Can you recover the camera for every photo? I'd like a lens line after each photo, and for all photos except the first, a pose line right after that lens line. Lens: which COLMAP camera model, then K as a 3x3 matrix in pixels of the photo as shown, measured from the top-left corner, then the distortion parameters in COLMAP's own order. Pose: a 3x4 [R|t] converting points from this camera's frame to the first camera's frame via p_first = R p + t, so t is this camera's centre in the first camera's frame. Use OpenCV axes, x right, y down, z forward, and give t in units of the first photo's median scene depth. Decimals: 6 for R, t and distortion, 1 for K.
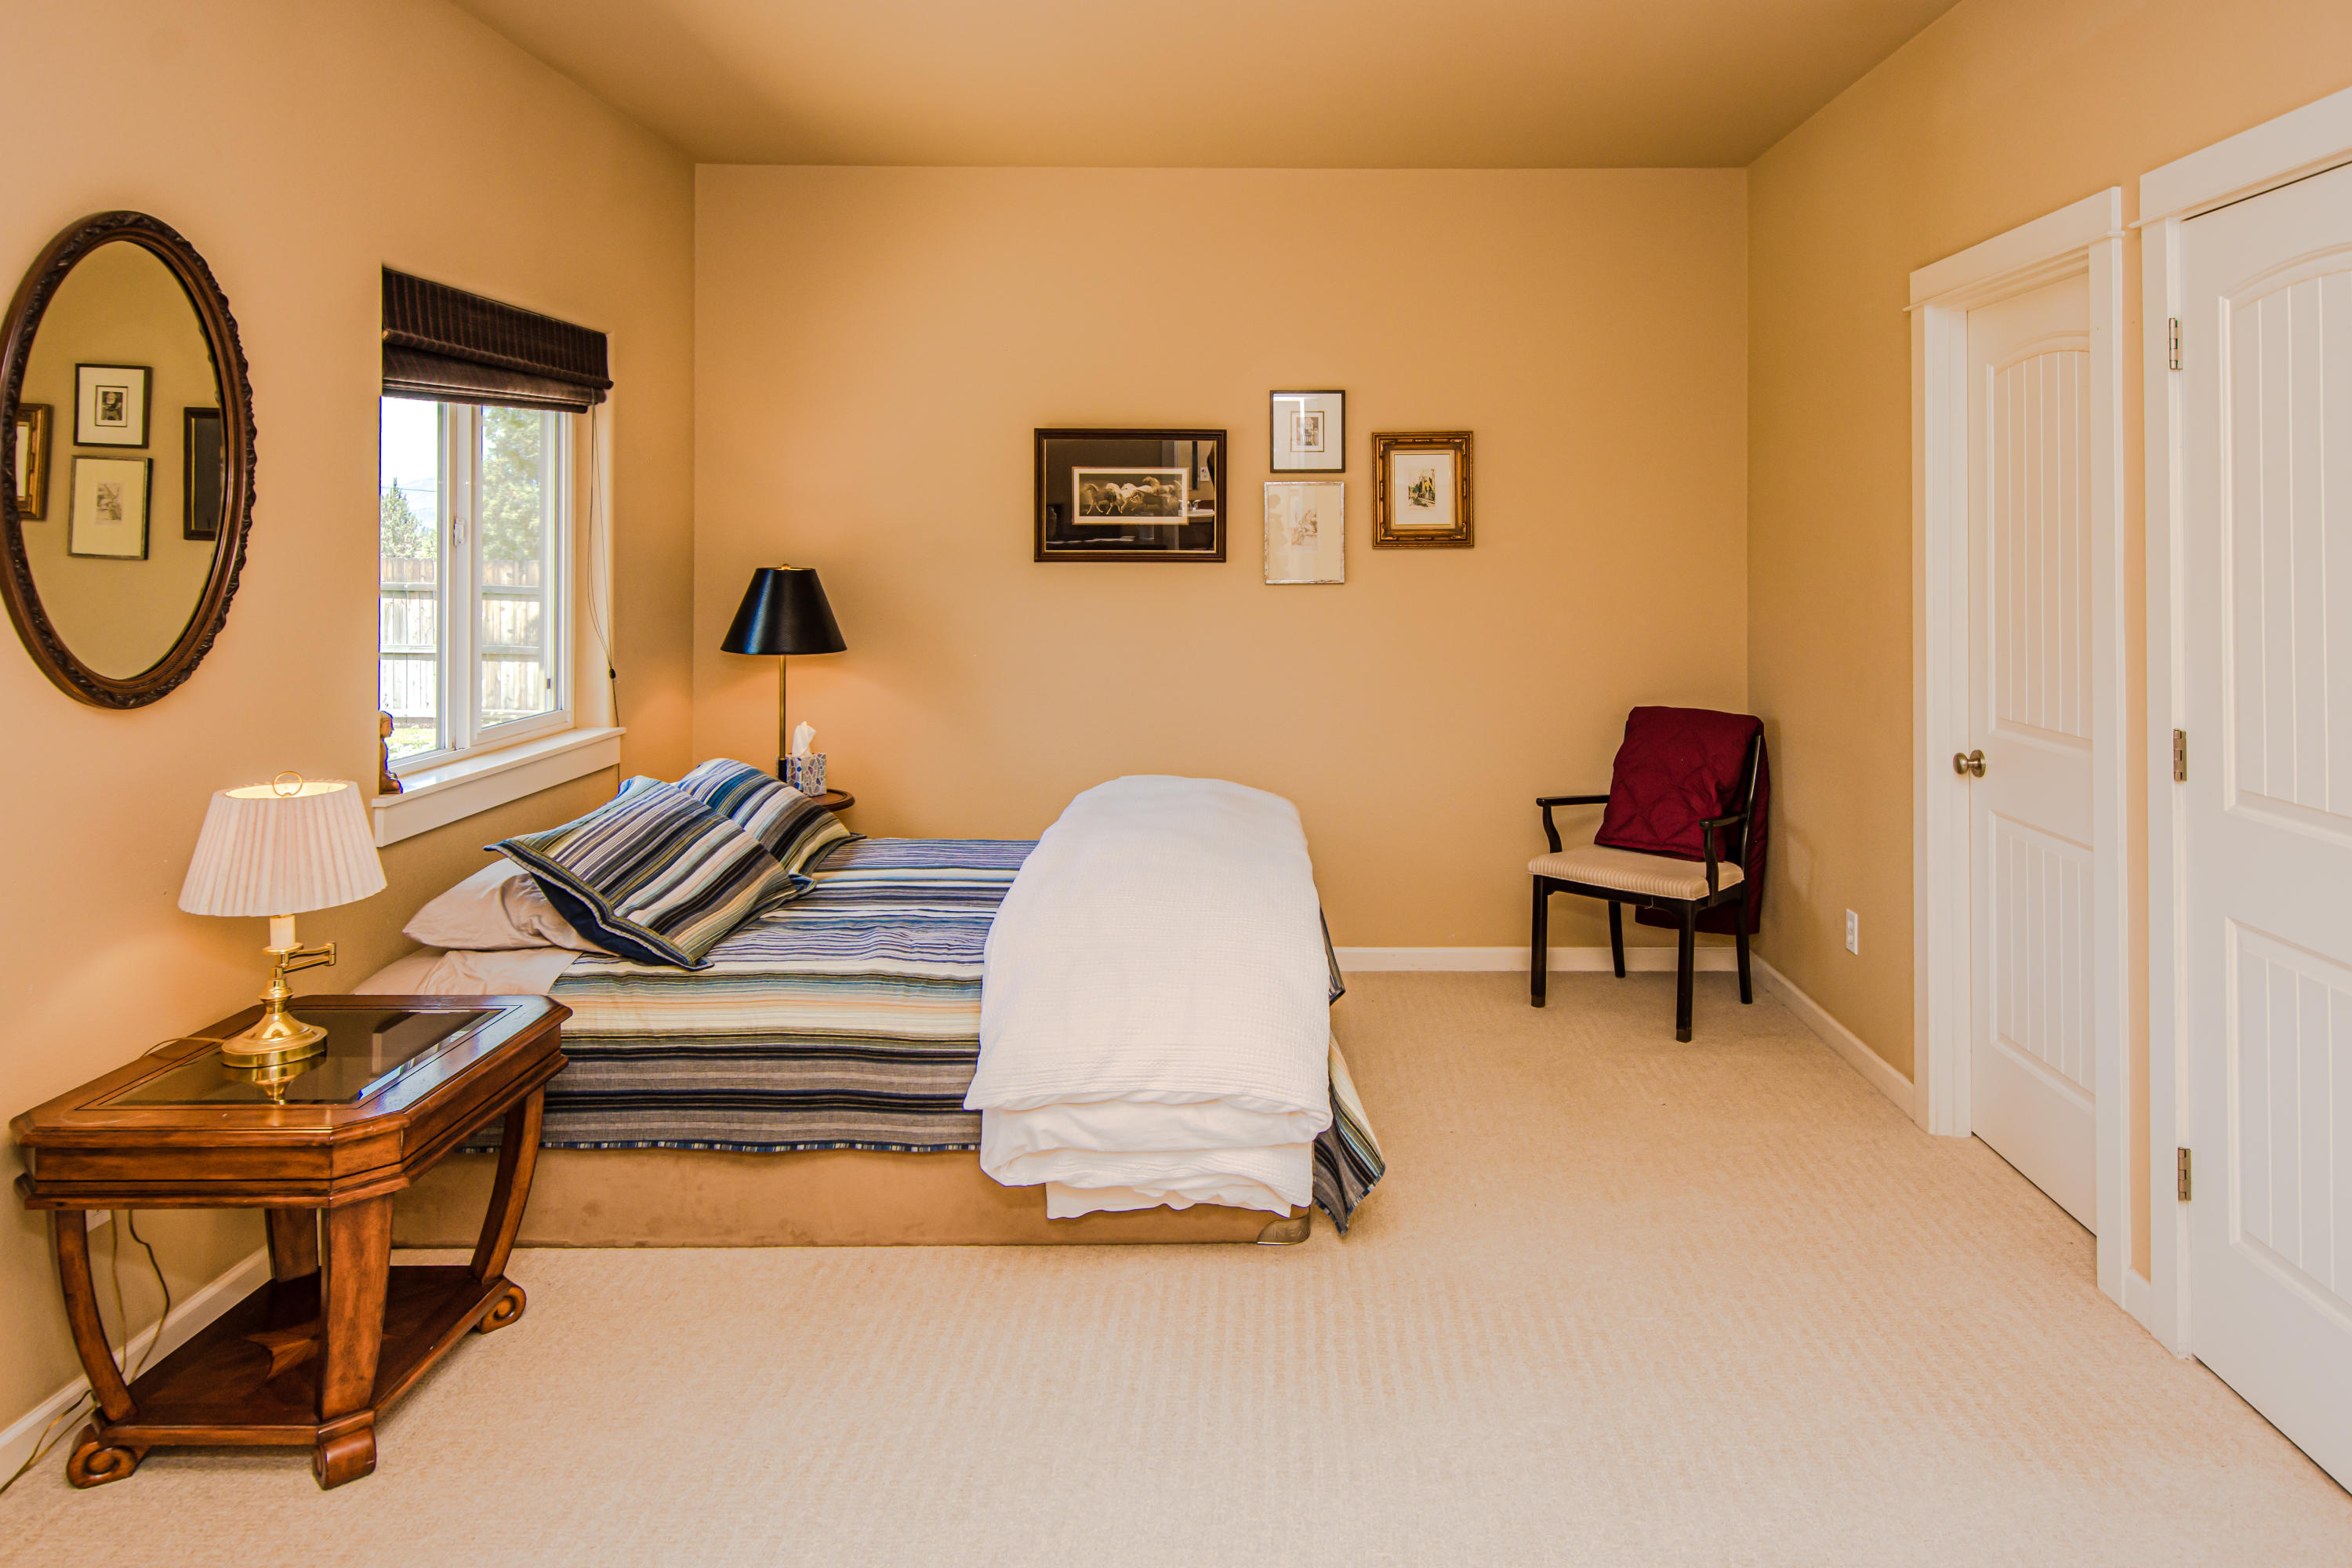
lens RADIAL K [[1512.2, 0, 1178.1], [0, 1512.2, 842.1], [0, 0, 1]] dist [0.044220, -0.028745]
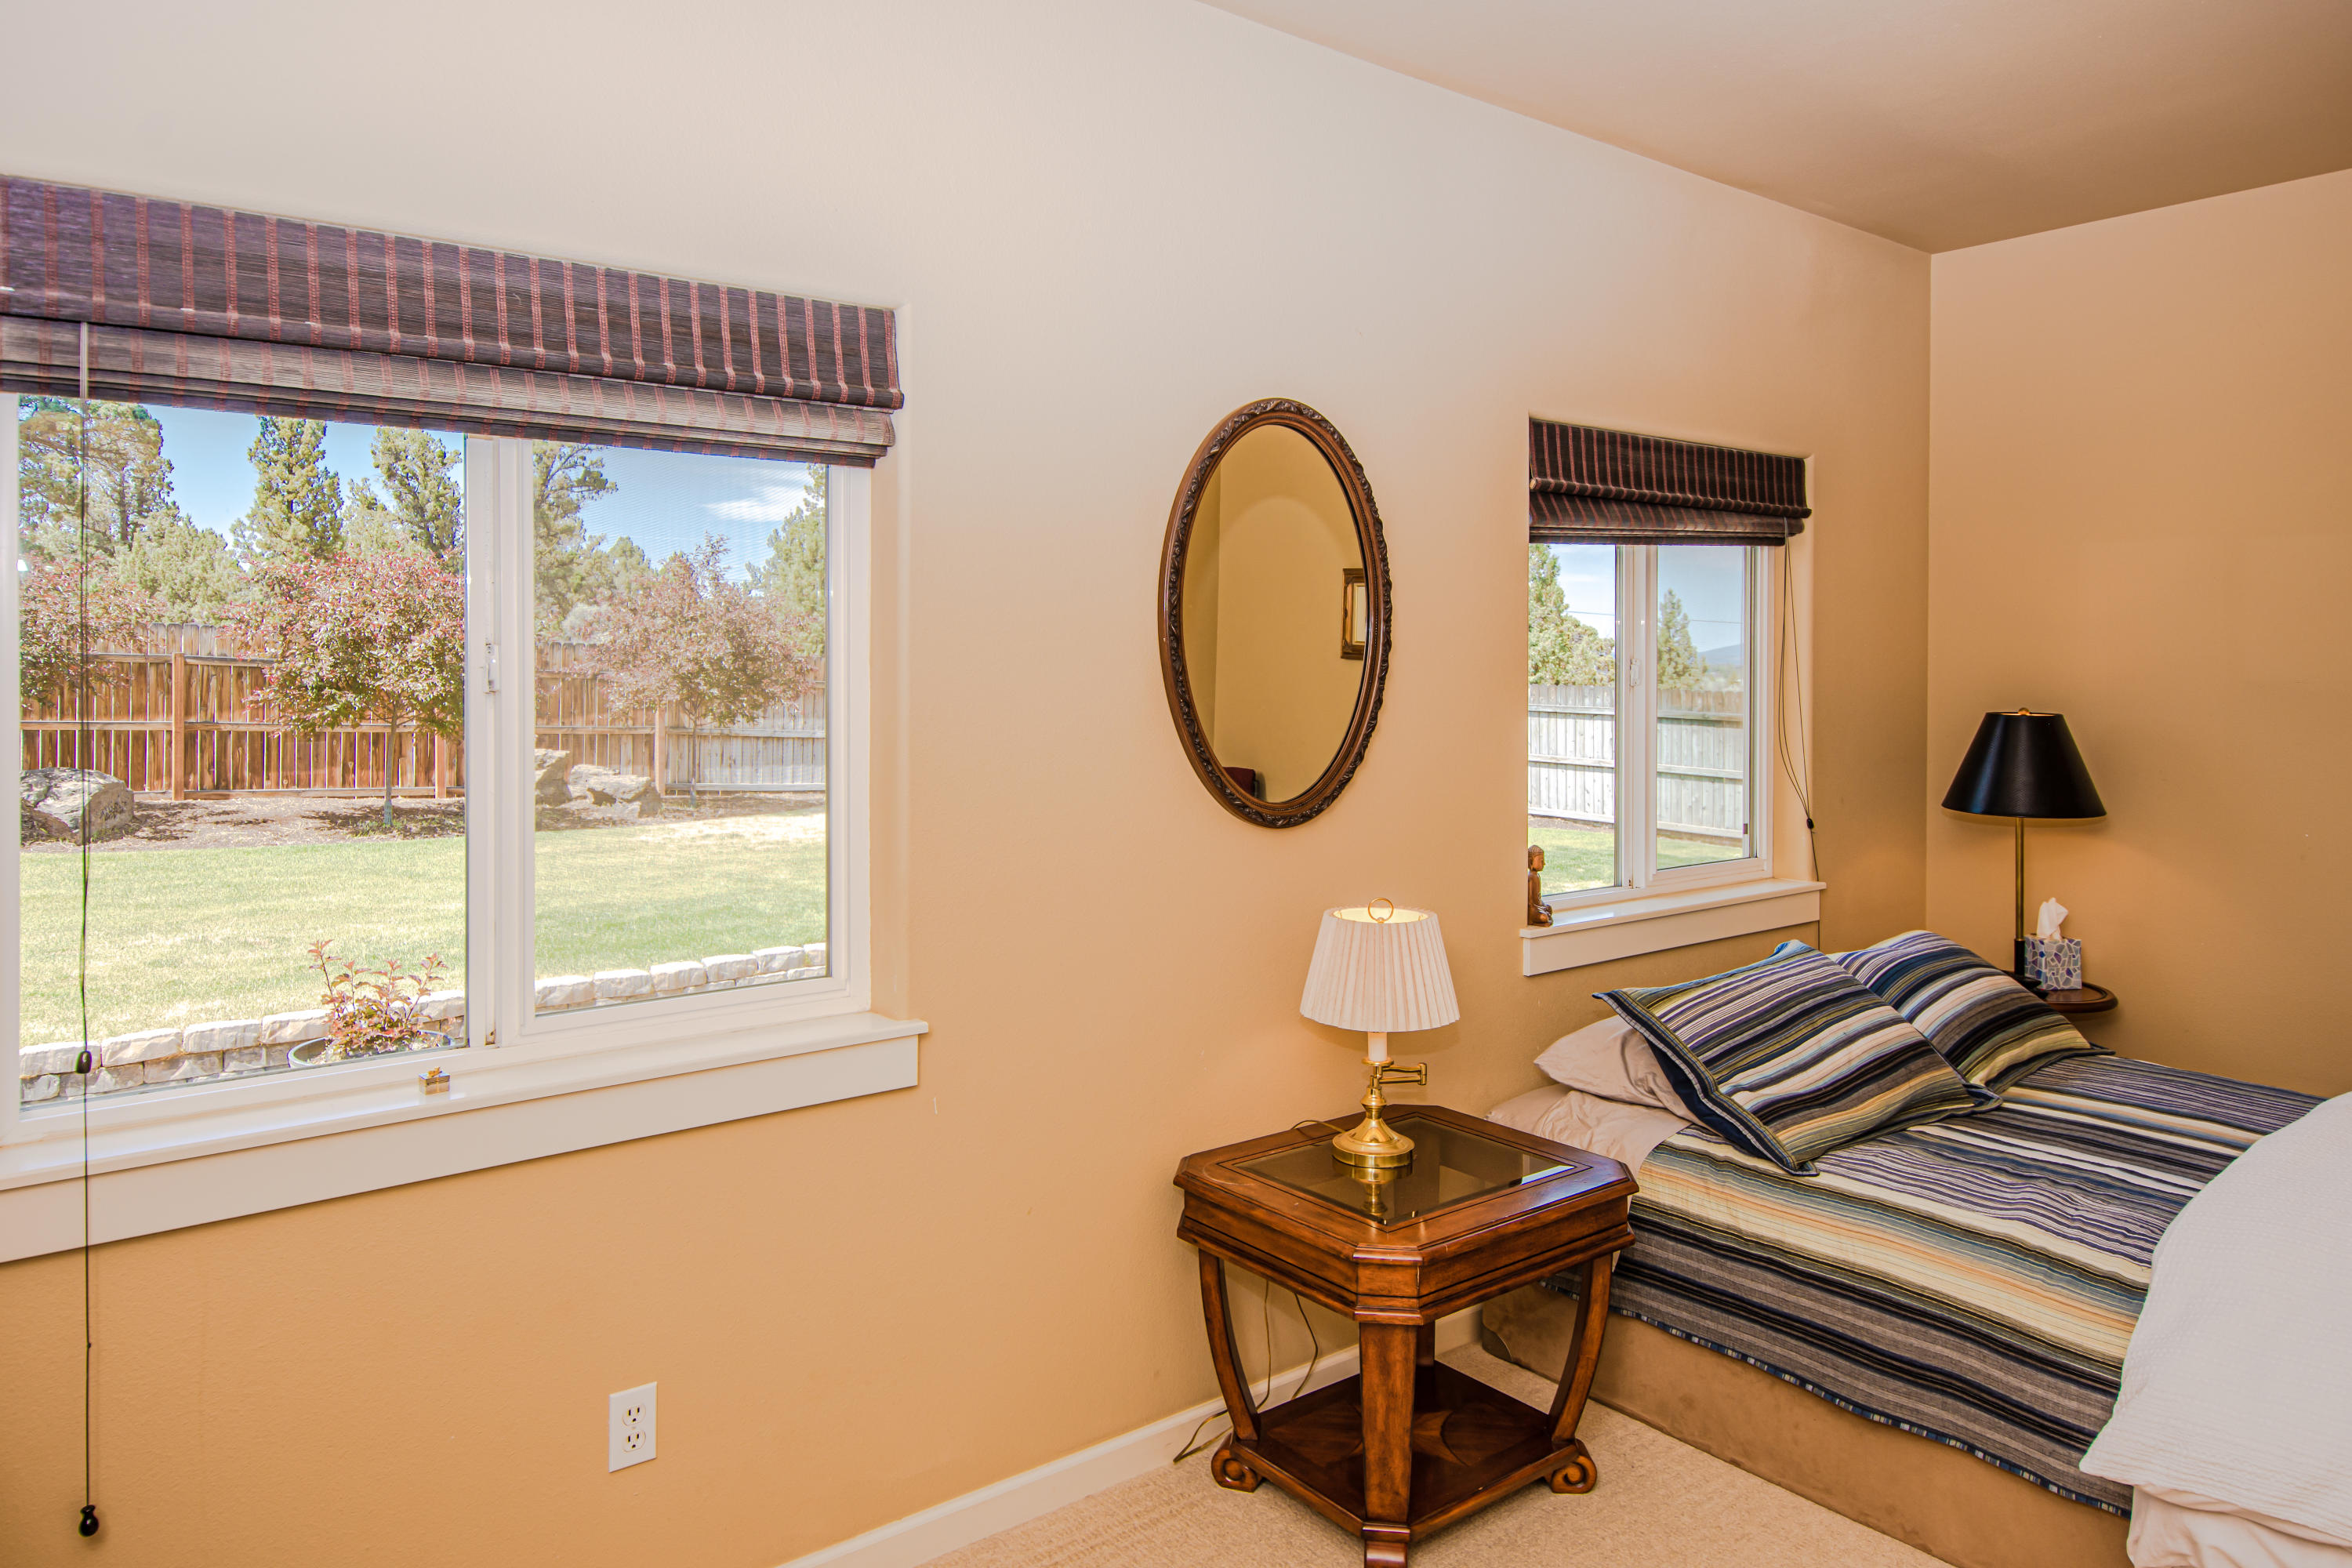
lens RADIAL K [[1512.2, 0, 1178.1], [0, 1512.2, 842.1], [0, 0, 1]] dist [0.044220, -0.028745]
pose [[0.656476, 0.086618, -0.749358, 0.083016], [-0.150526, 0.988449, -0.017614, -0.034087], [0.739176, 0.124361, 0.661931, 0.149016]]
